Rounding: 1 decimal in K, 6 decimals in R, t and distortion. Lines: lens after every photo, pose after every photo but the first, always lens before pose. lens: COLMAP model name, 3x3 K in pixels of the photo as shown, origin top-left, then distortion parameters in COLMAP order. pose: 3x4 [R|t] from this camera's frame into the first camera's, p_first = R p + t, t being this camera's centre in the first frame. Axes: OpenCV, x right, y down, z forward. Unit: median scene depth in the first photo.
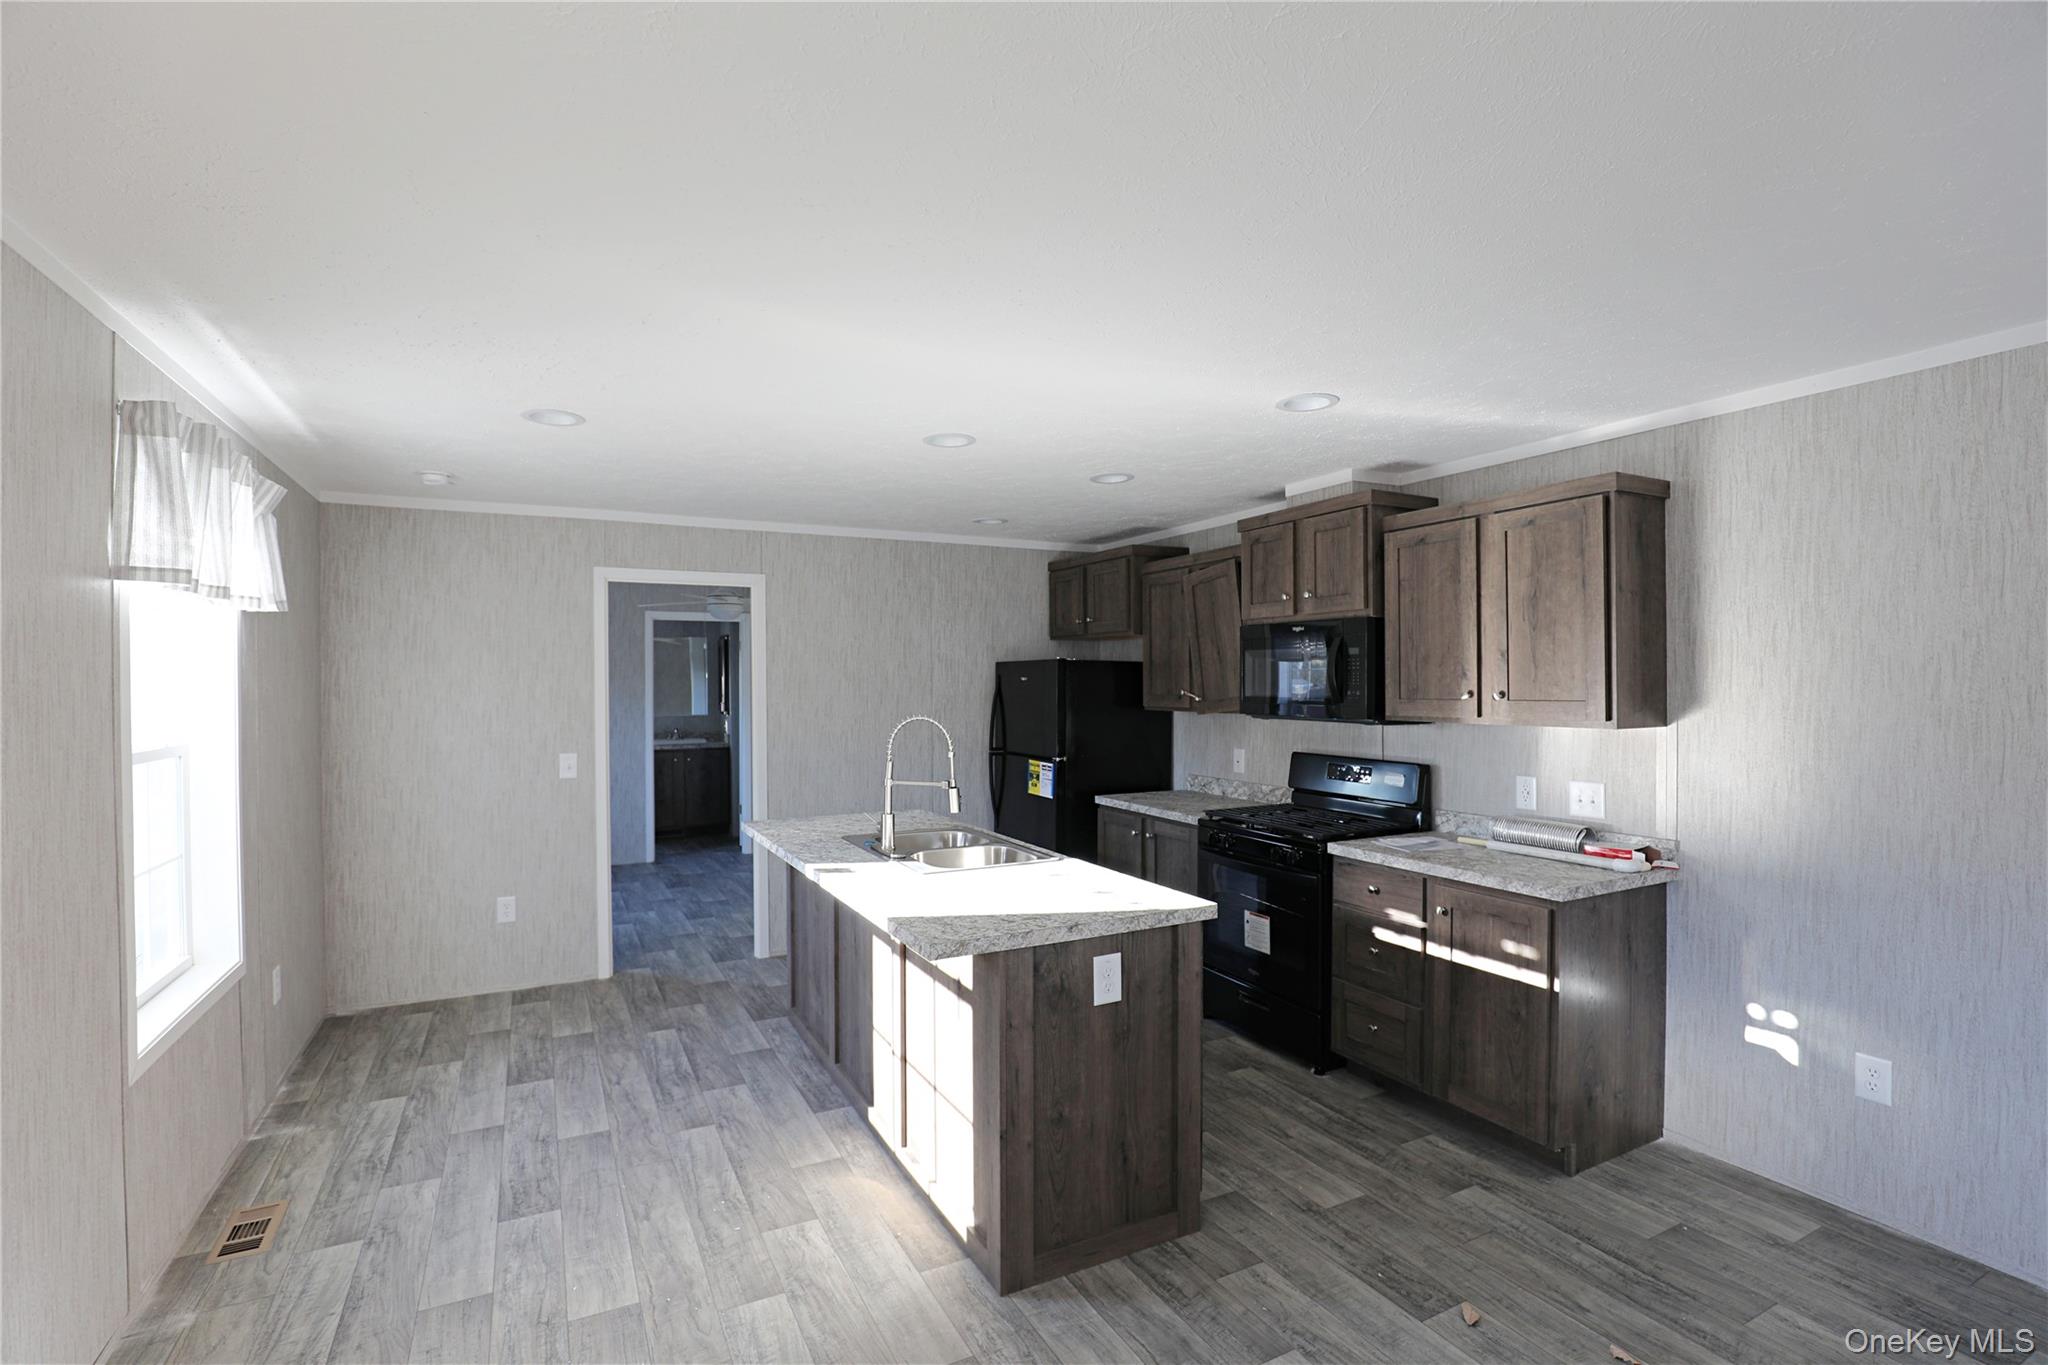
lens RADIAL K [[936.6, 0, 1013.6], [0, 936.6, 685.5], [0, 0, 1]] dist [-0.033177, 0.005924]
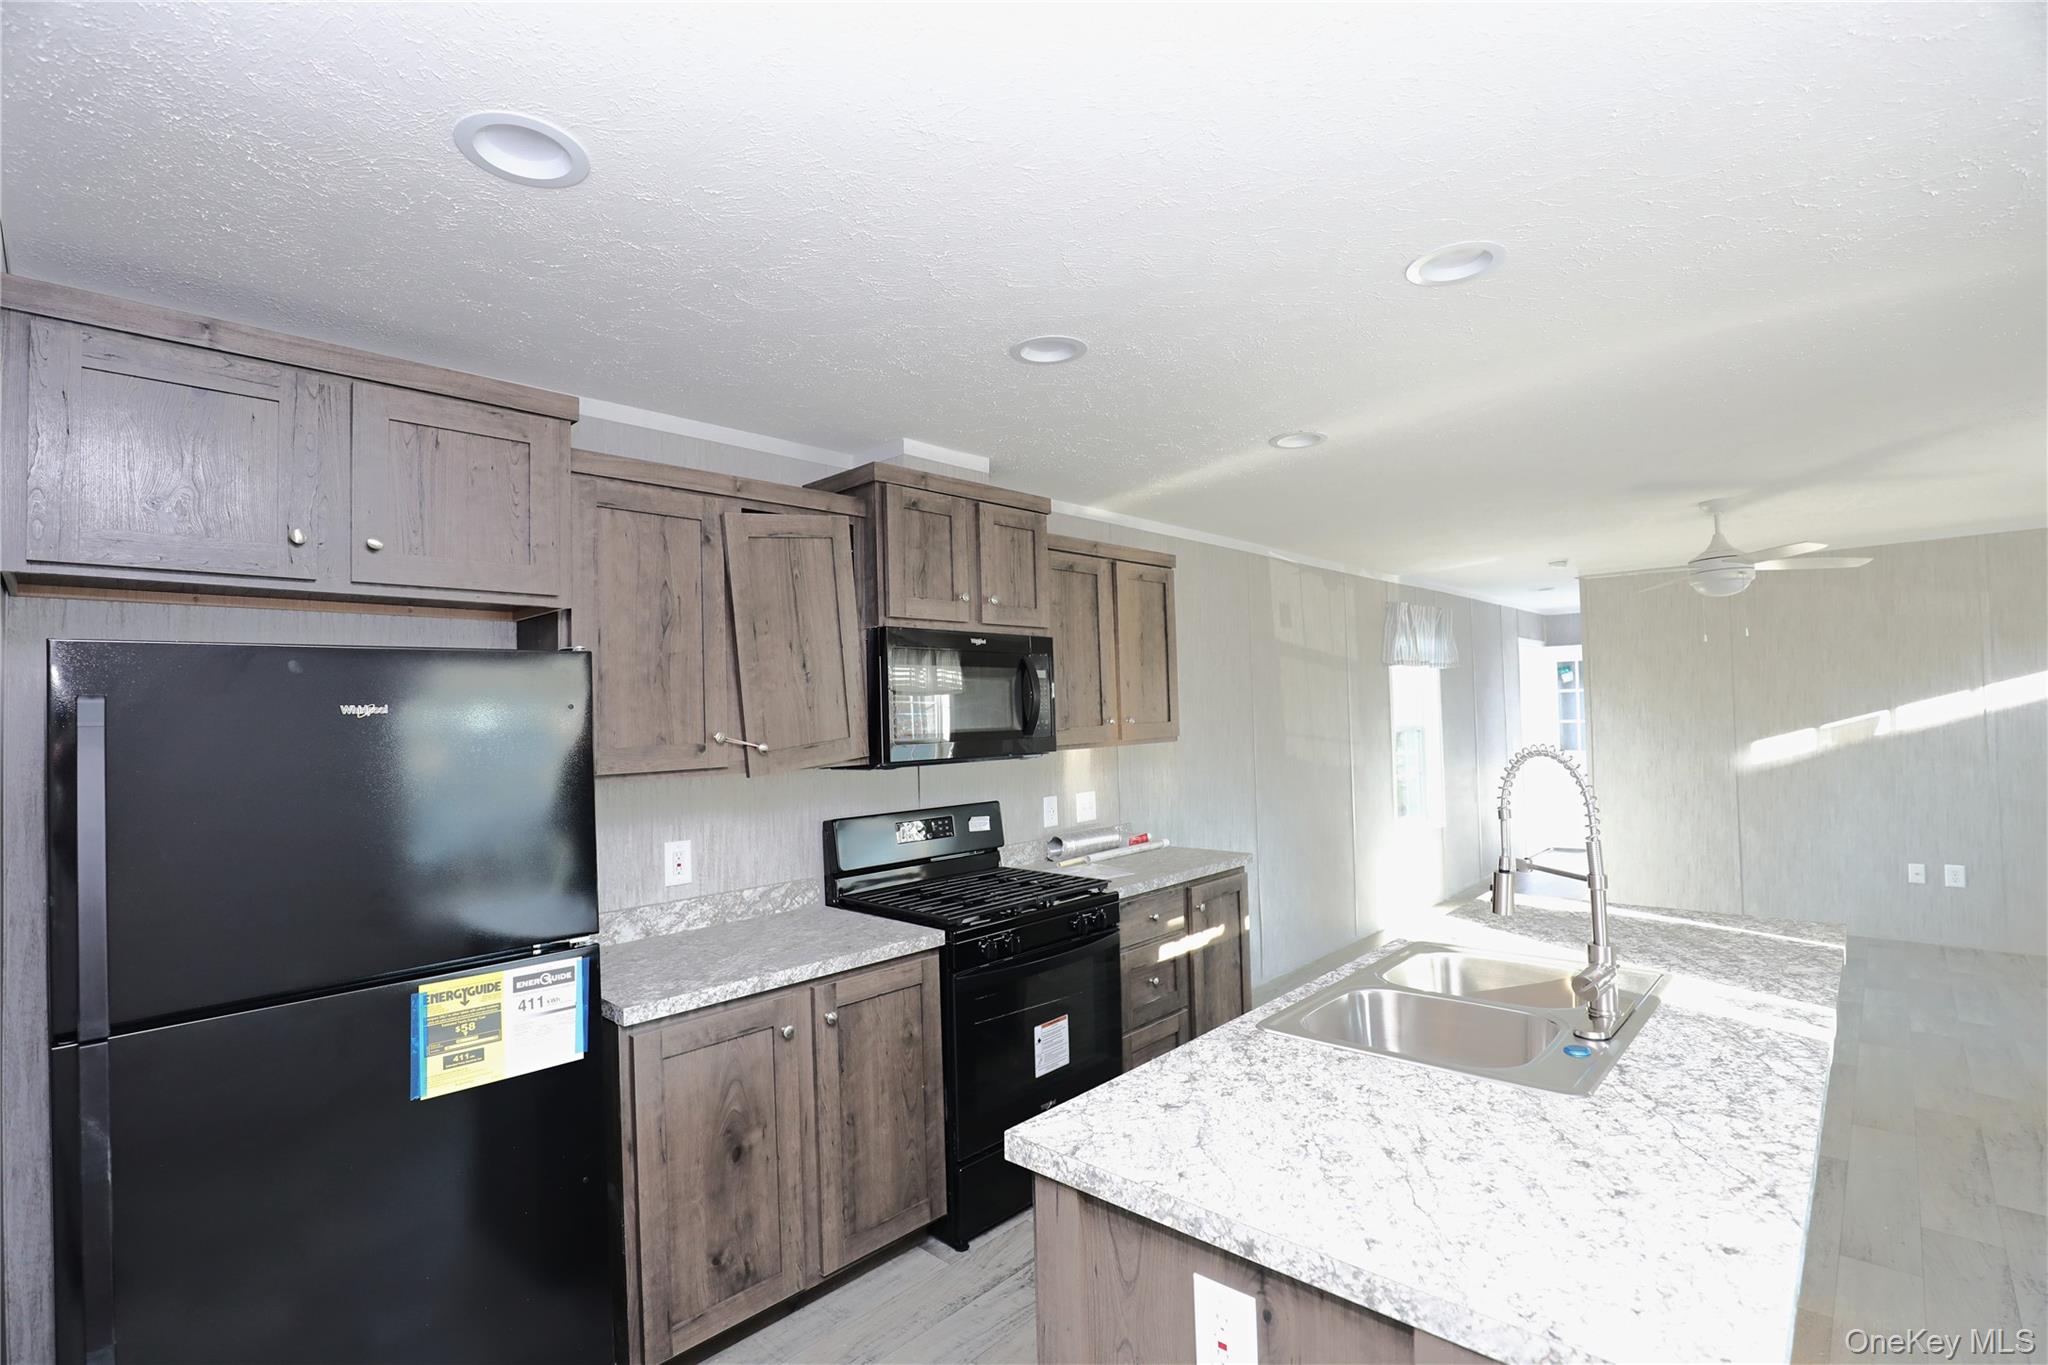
lens RADIAL K [[936.6, 0, 1013.6], [0, 936.6, 685.5], [0, 0, 1]] dist [-0.033177, 0.005924]
pose [[-0.323354, 0.044797, 0.945217, -0.435074], [0.036451, 0.998727, -0.034864, 0.003276], [-0.945576, 0.023180, -0.324576, 1.244604]]
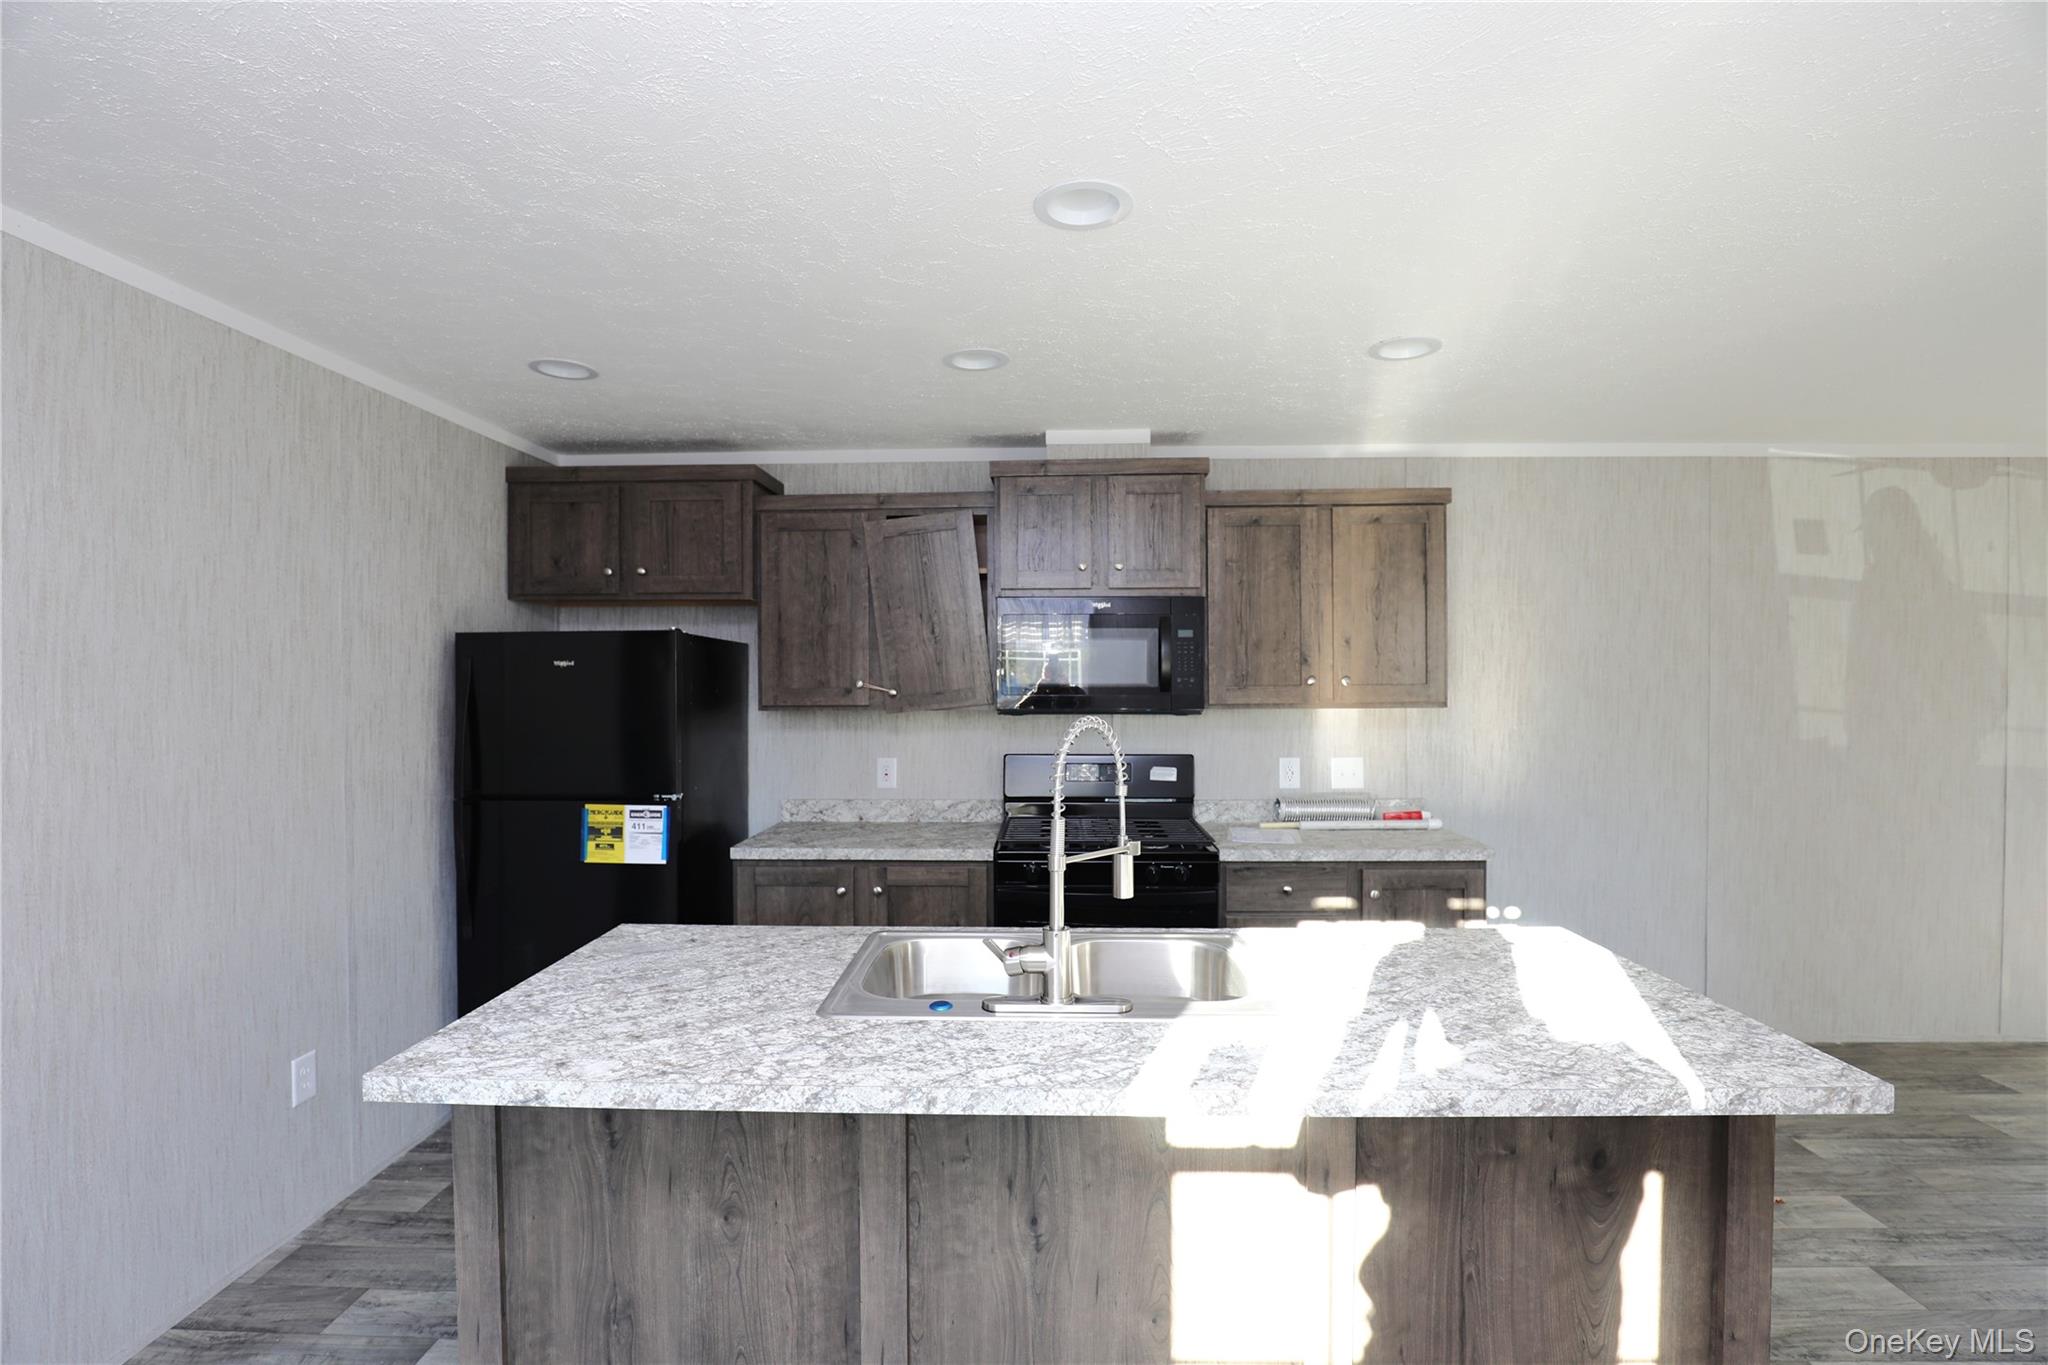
lens RADIAL K [[936.6, 0, 1013.6], [0, 936.6, 685.5], [0, 0, 1]] dist [-0.033177, 0.005924]
pose [[0.487469, -0.003478, 0.873134, -0.479362], [0.007320, 0.999973, -0.000103, 0.011629], [-0.873110, 0.006441, 0.487481, 0.670353]]
